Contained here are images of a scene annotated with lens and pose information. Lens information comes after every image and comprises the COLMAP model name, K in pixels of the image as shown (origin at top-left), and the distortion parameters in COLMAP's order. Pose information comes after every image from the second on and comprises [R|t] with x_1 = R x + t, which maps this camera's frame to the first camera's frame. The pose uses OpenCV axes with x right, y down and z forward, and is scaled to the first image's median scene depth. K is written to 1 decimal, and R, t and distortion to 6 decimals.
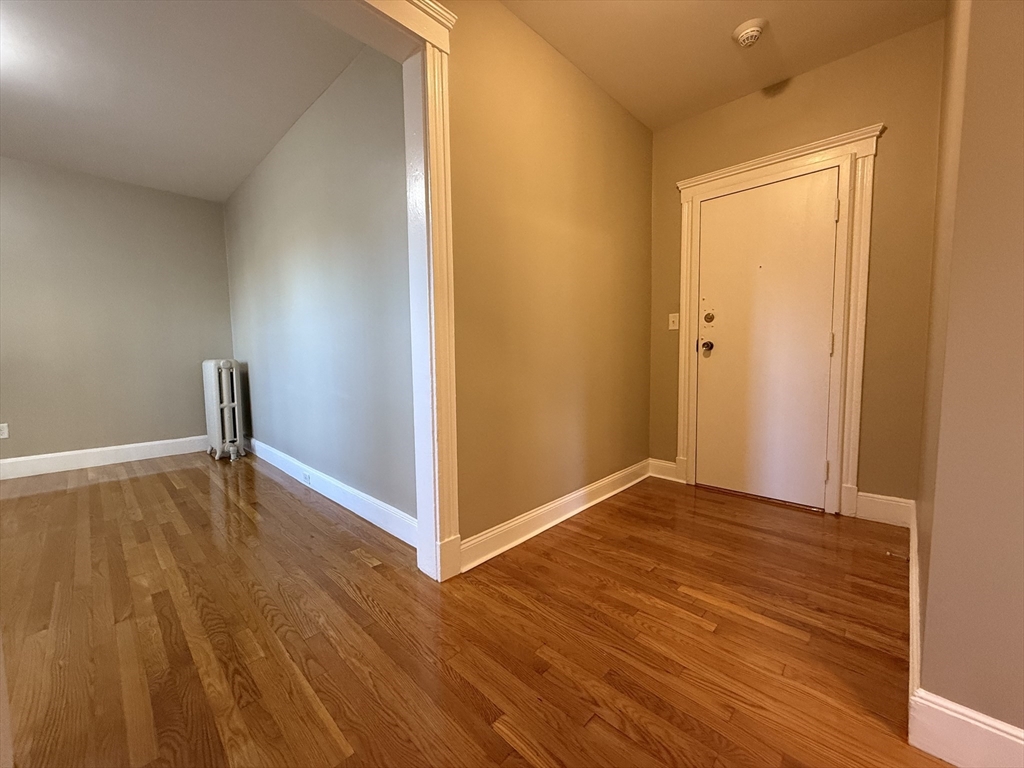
lens RADIAL K [[407.2, 0, 510.0], [0, 407.2, 384.1], [0, 0, 1]] dist [0.000777, 0.000159]
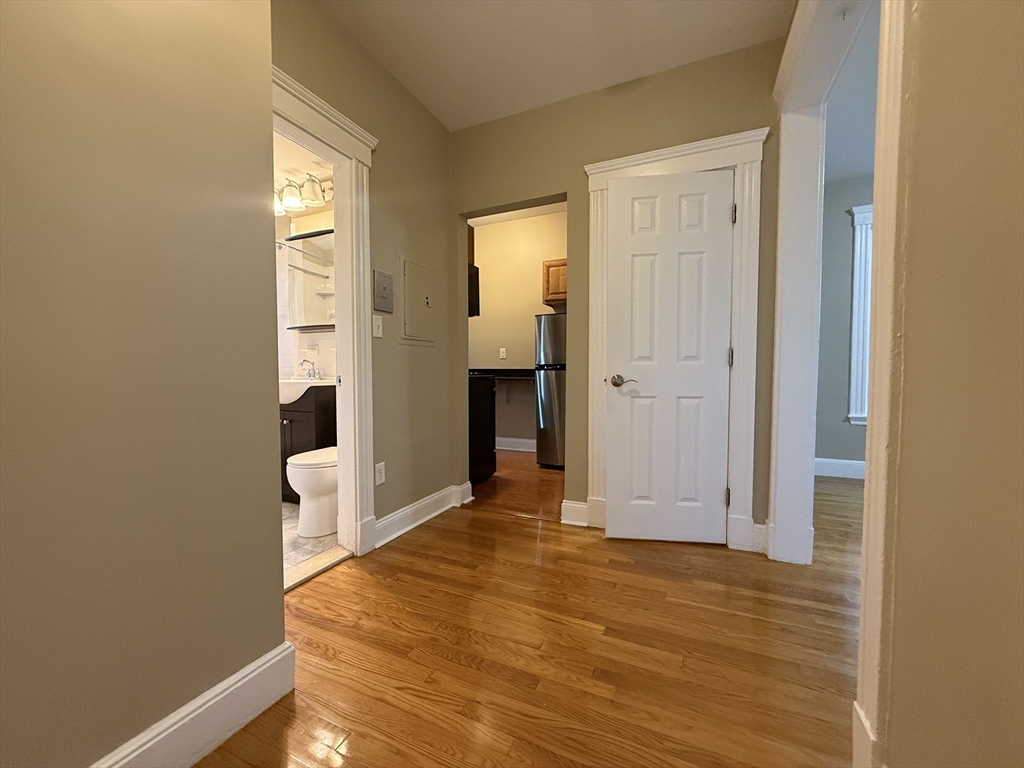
lens RADIAL K [[407.2, 0, 510.0], [0, 407.2, 384.1], [0, 0, 1]] dist [0.000777, 0.000159]
pose [[-0.944351, 0.023496, -0.328100, 0.400798], [-0.014239, 0.993591, 0.112136, -0.082805], [0.328632, 0.110568, -0.937964, 1.200881]]
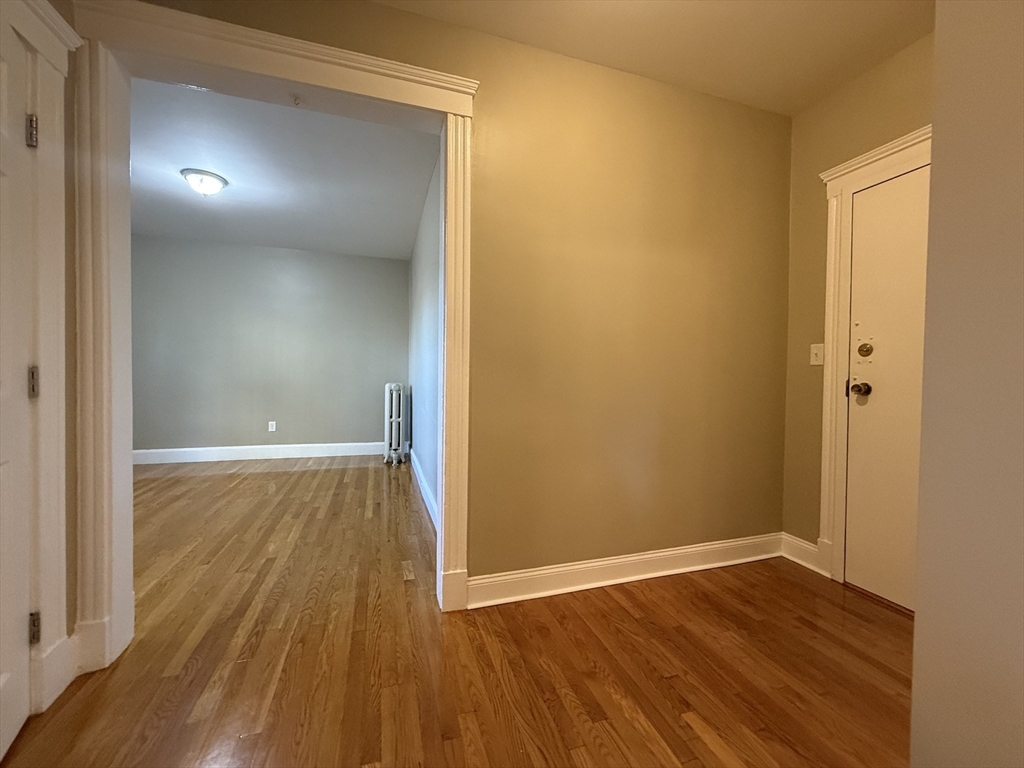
lens RADIAL K [[407.2, 0, 510.0], [0, 407.2, 384.1], [0, 0, 1]] dist [0.000777, 0.000159]
pose [[0.879965, 0.032840, -0.473903, 0.415186], [-0.060109, 0.997286, -0.042504, -0.052570], [0.471221, 0.065888, 0.879551, 0.122579]]
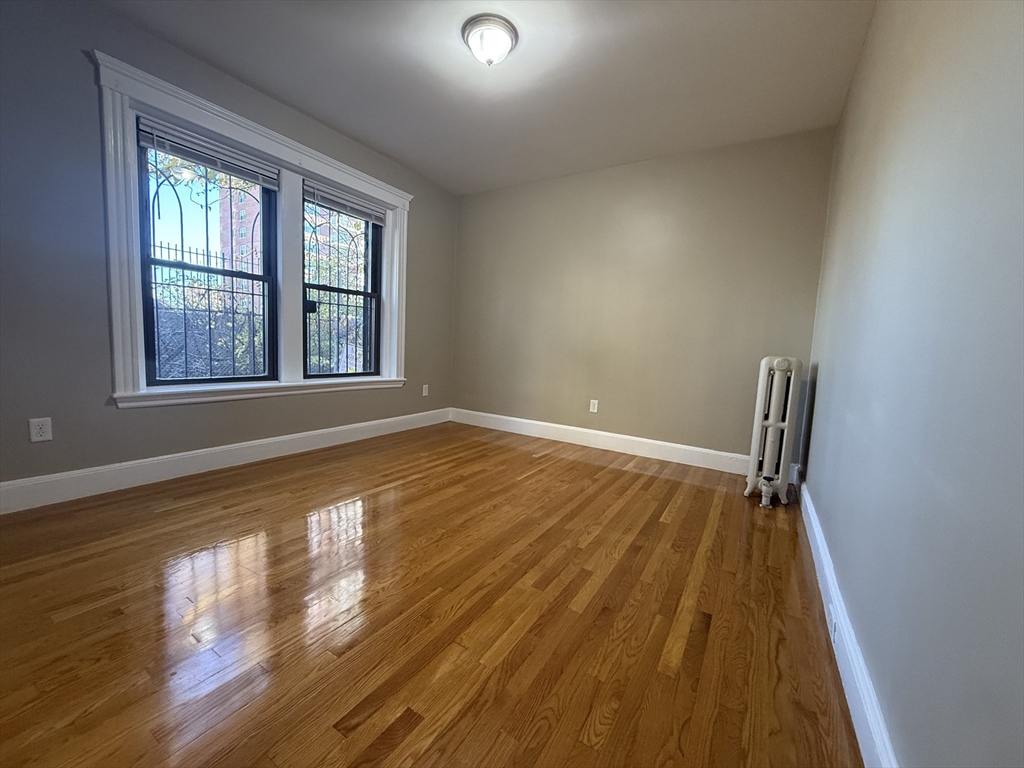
lens RADIAL K [[407.2, 0, 510.0], [0, 407.2, 384.1], [0, 0, 1]] dist [0.000777, 0.000159]
pose [[0.206023, 0.115179, -0.971745, -0.265188], [-0.126897, 0.987808, 0.090180, -0.039859], [0.970284, 0.104732, 0.218128, 0.844635]]
